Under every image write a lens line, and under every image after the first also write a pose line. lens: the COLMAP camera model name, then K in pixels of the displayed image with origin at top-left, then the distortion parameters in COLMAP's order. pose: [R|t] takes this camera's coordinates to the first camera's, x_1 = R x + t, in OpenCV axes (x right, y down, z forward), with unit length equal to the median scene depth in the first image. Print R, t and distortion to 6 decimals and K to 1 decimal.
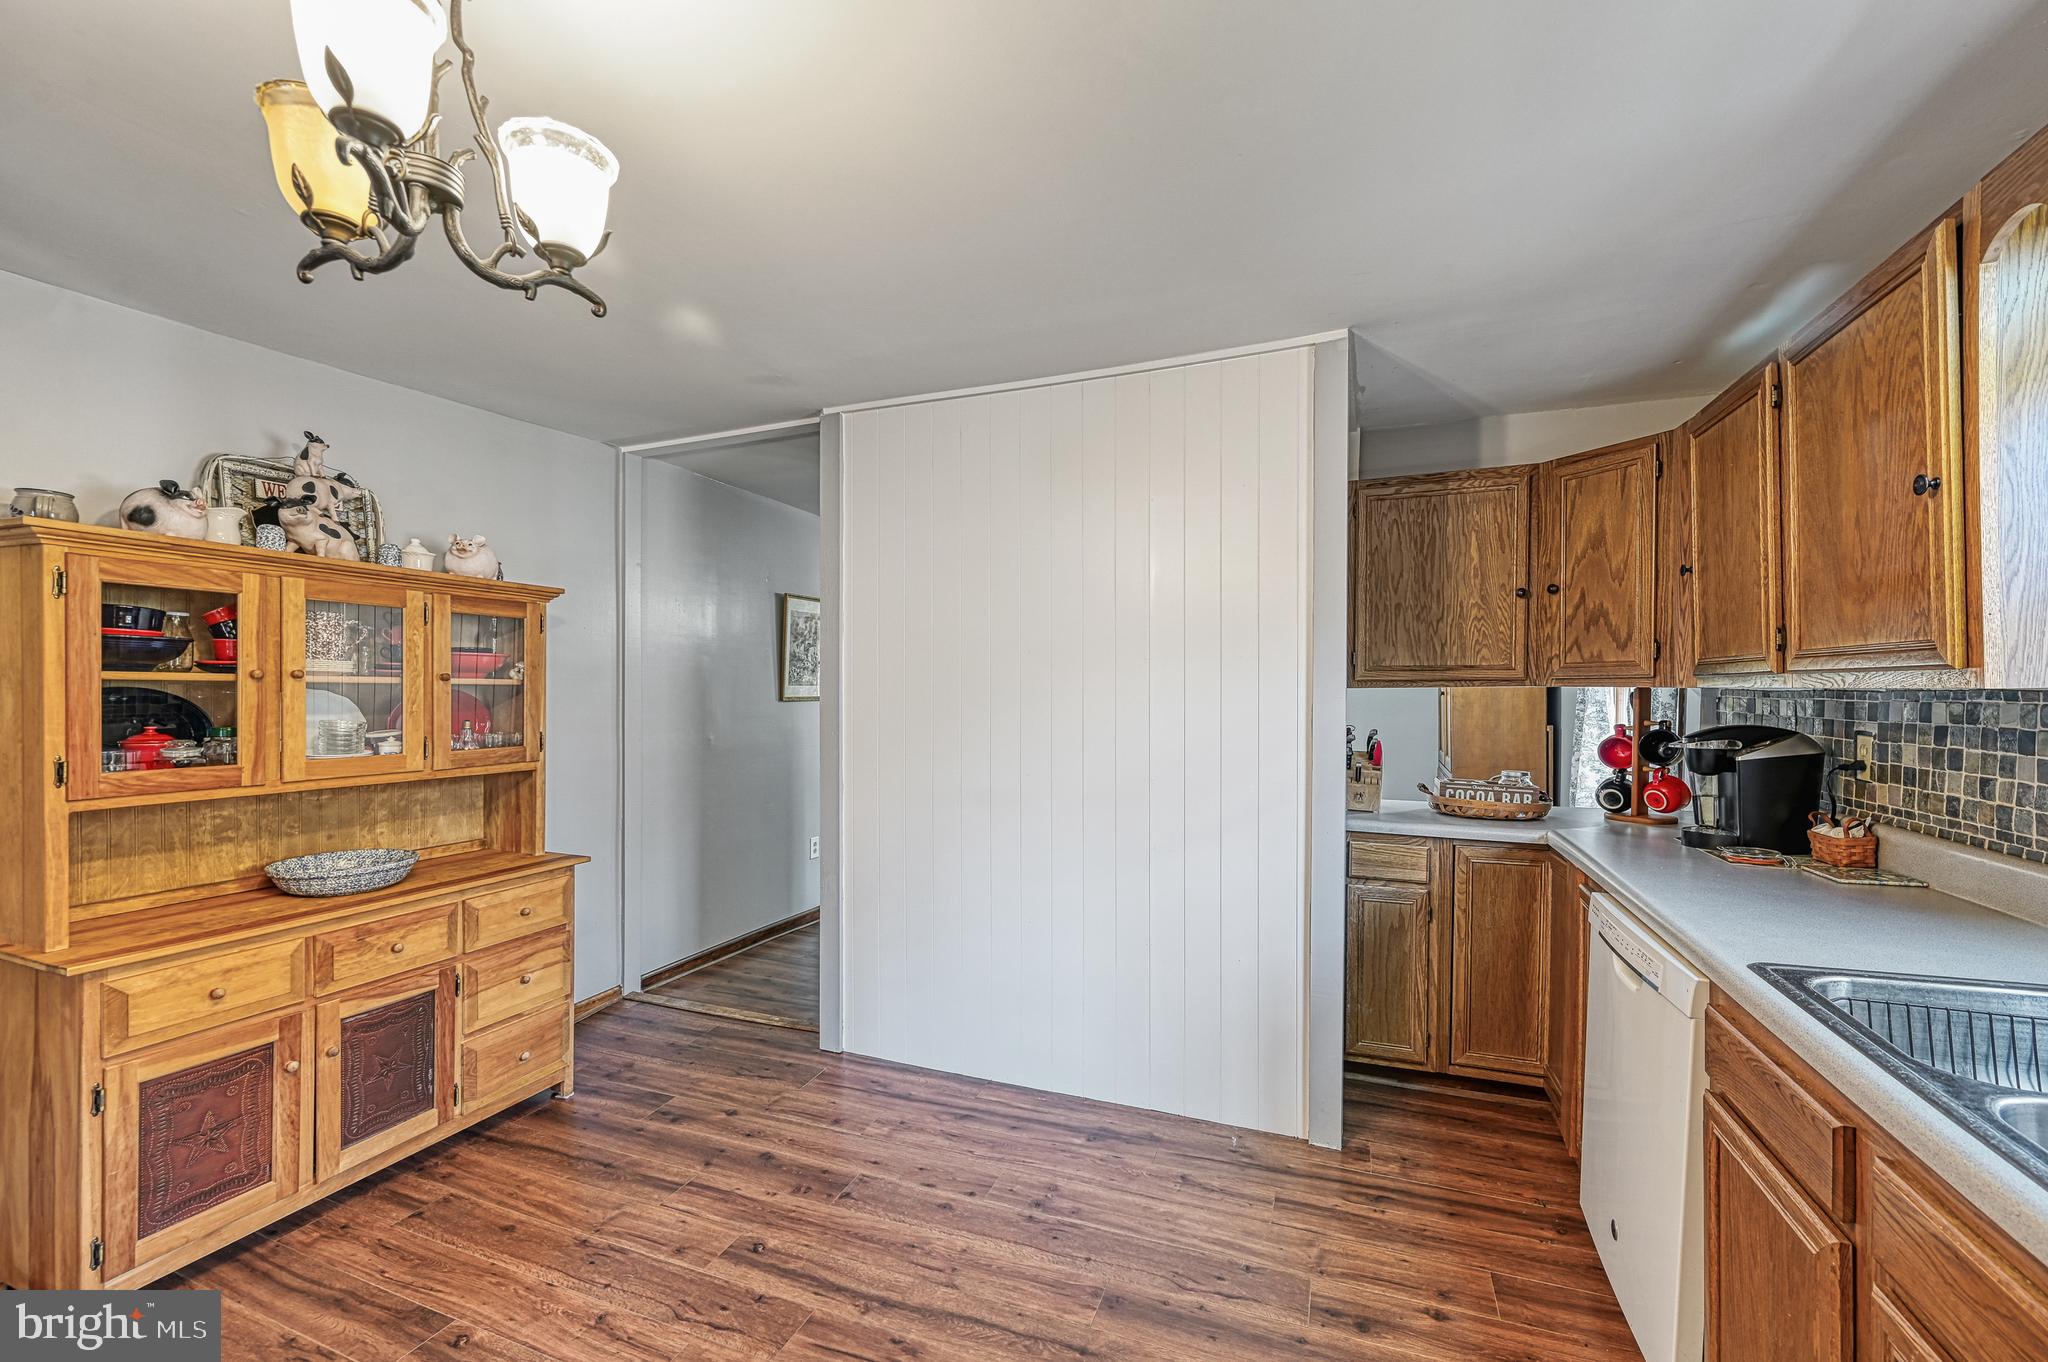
lens RADIAL K [[823.6, 0, 1026.1], [0, 823.6, 694.0], [0, 0, 1]] dist [-0.001631, -0.000032]
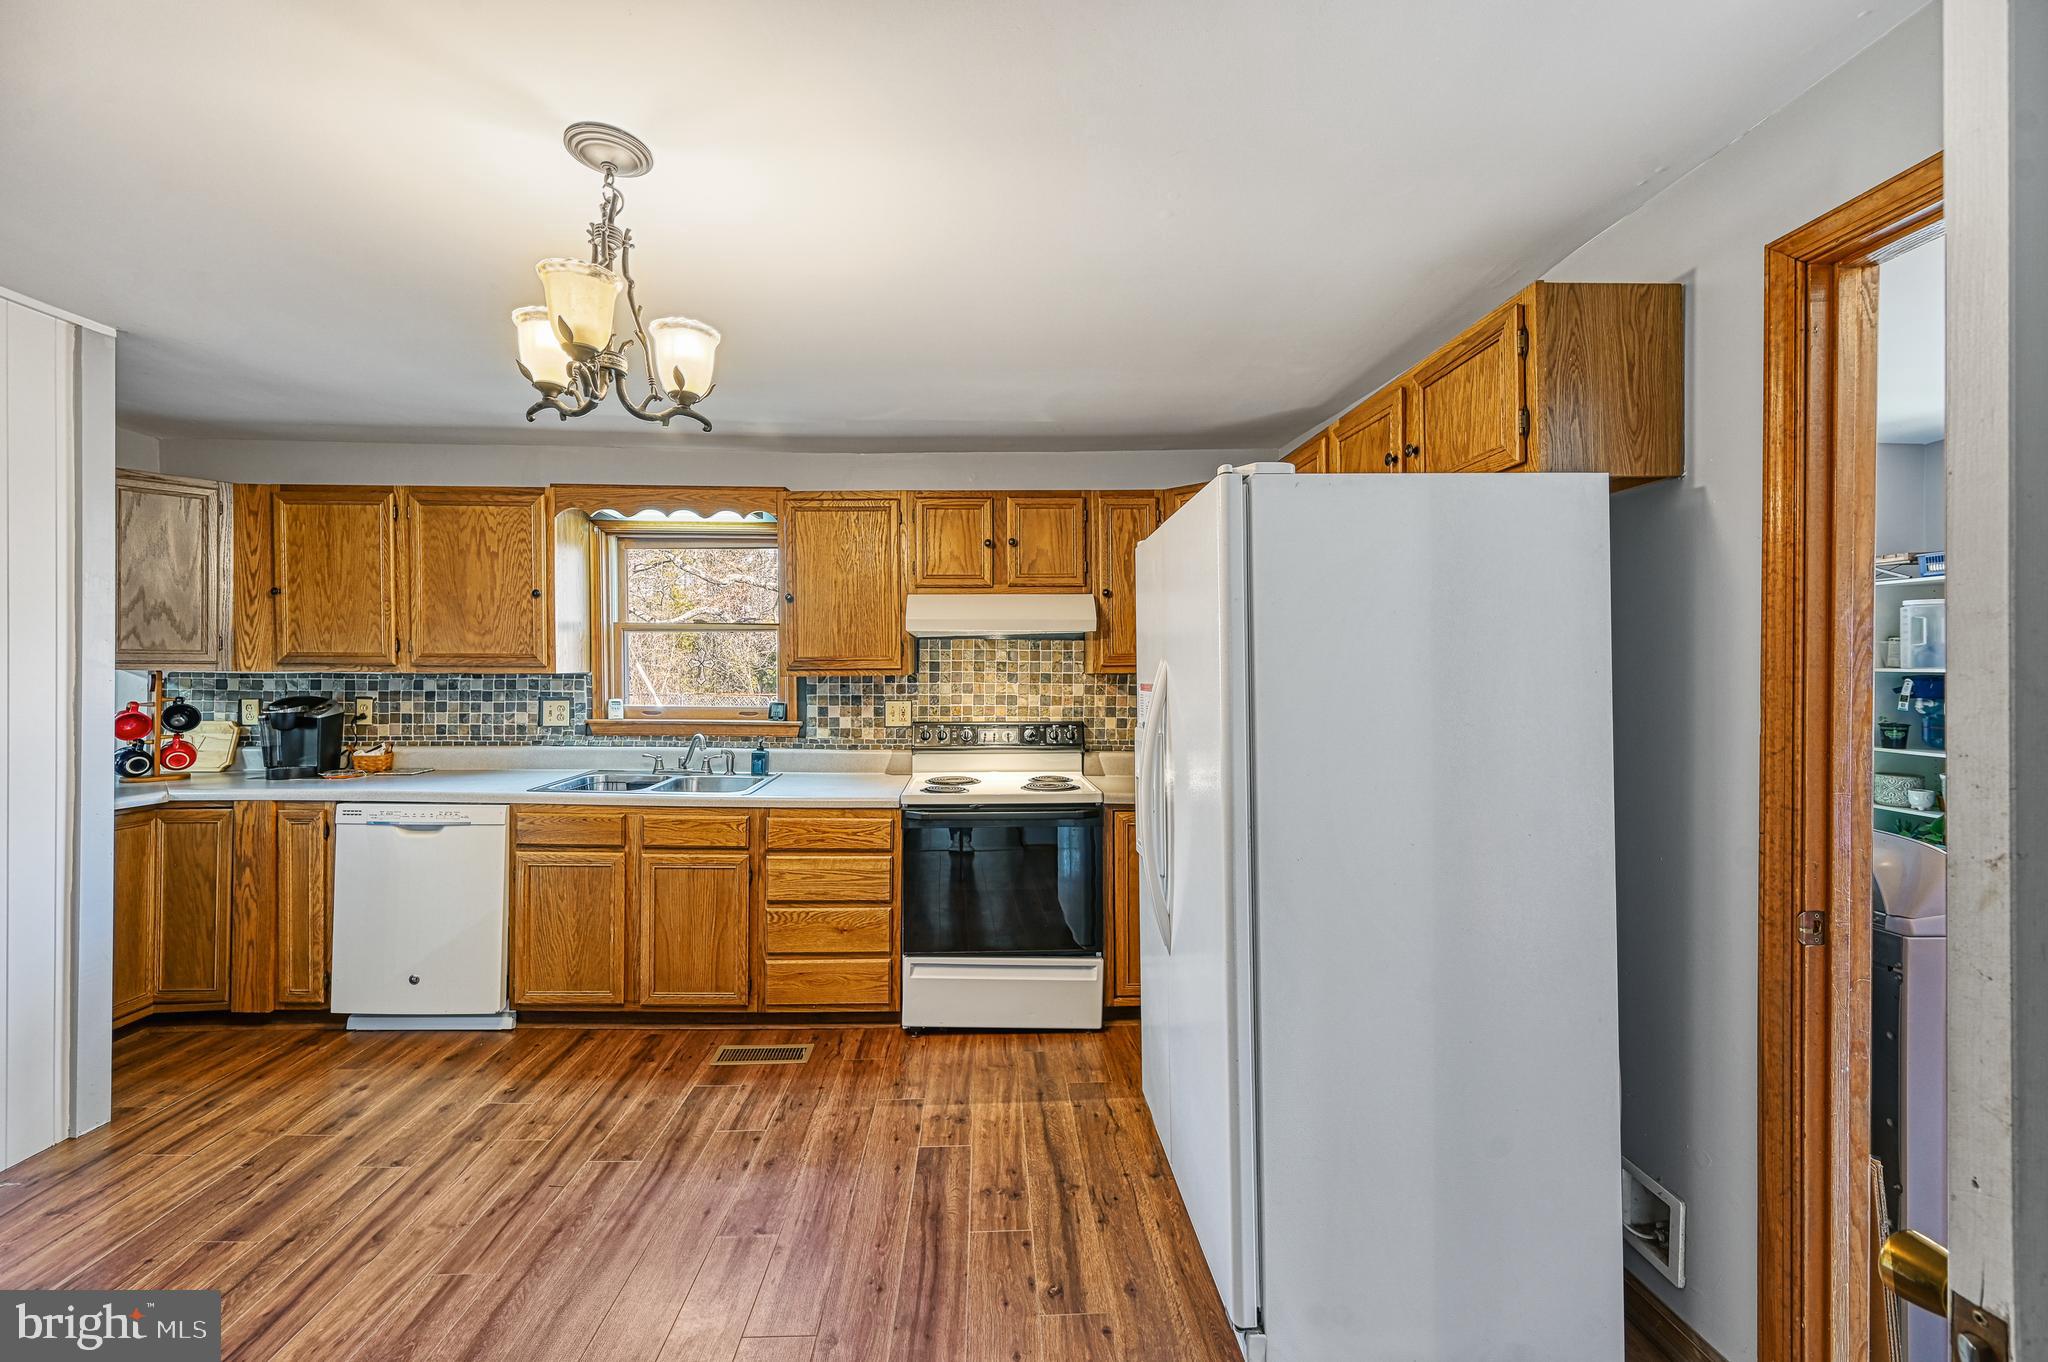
lens RADIAL K [[830.5, 0, 1014.4], [0, 830.5, 677.3], [0, 0, 1]] dist [-0.000502, 0.000069]
pose [[-0.405953, -0.000426, 0.913894, -1.199911], [0.003798, 0.999990, 0.002153, 0.005068], [-0.913886, 0.004345, -0.405948, 0.457283]]
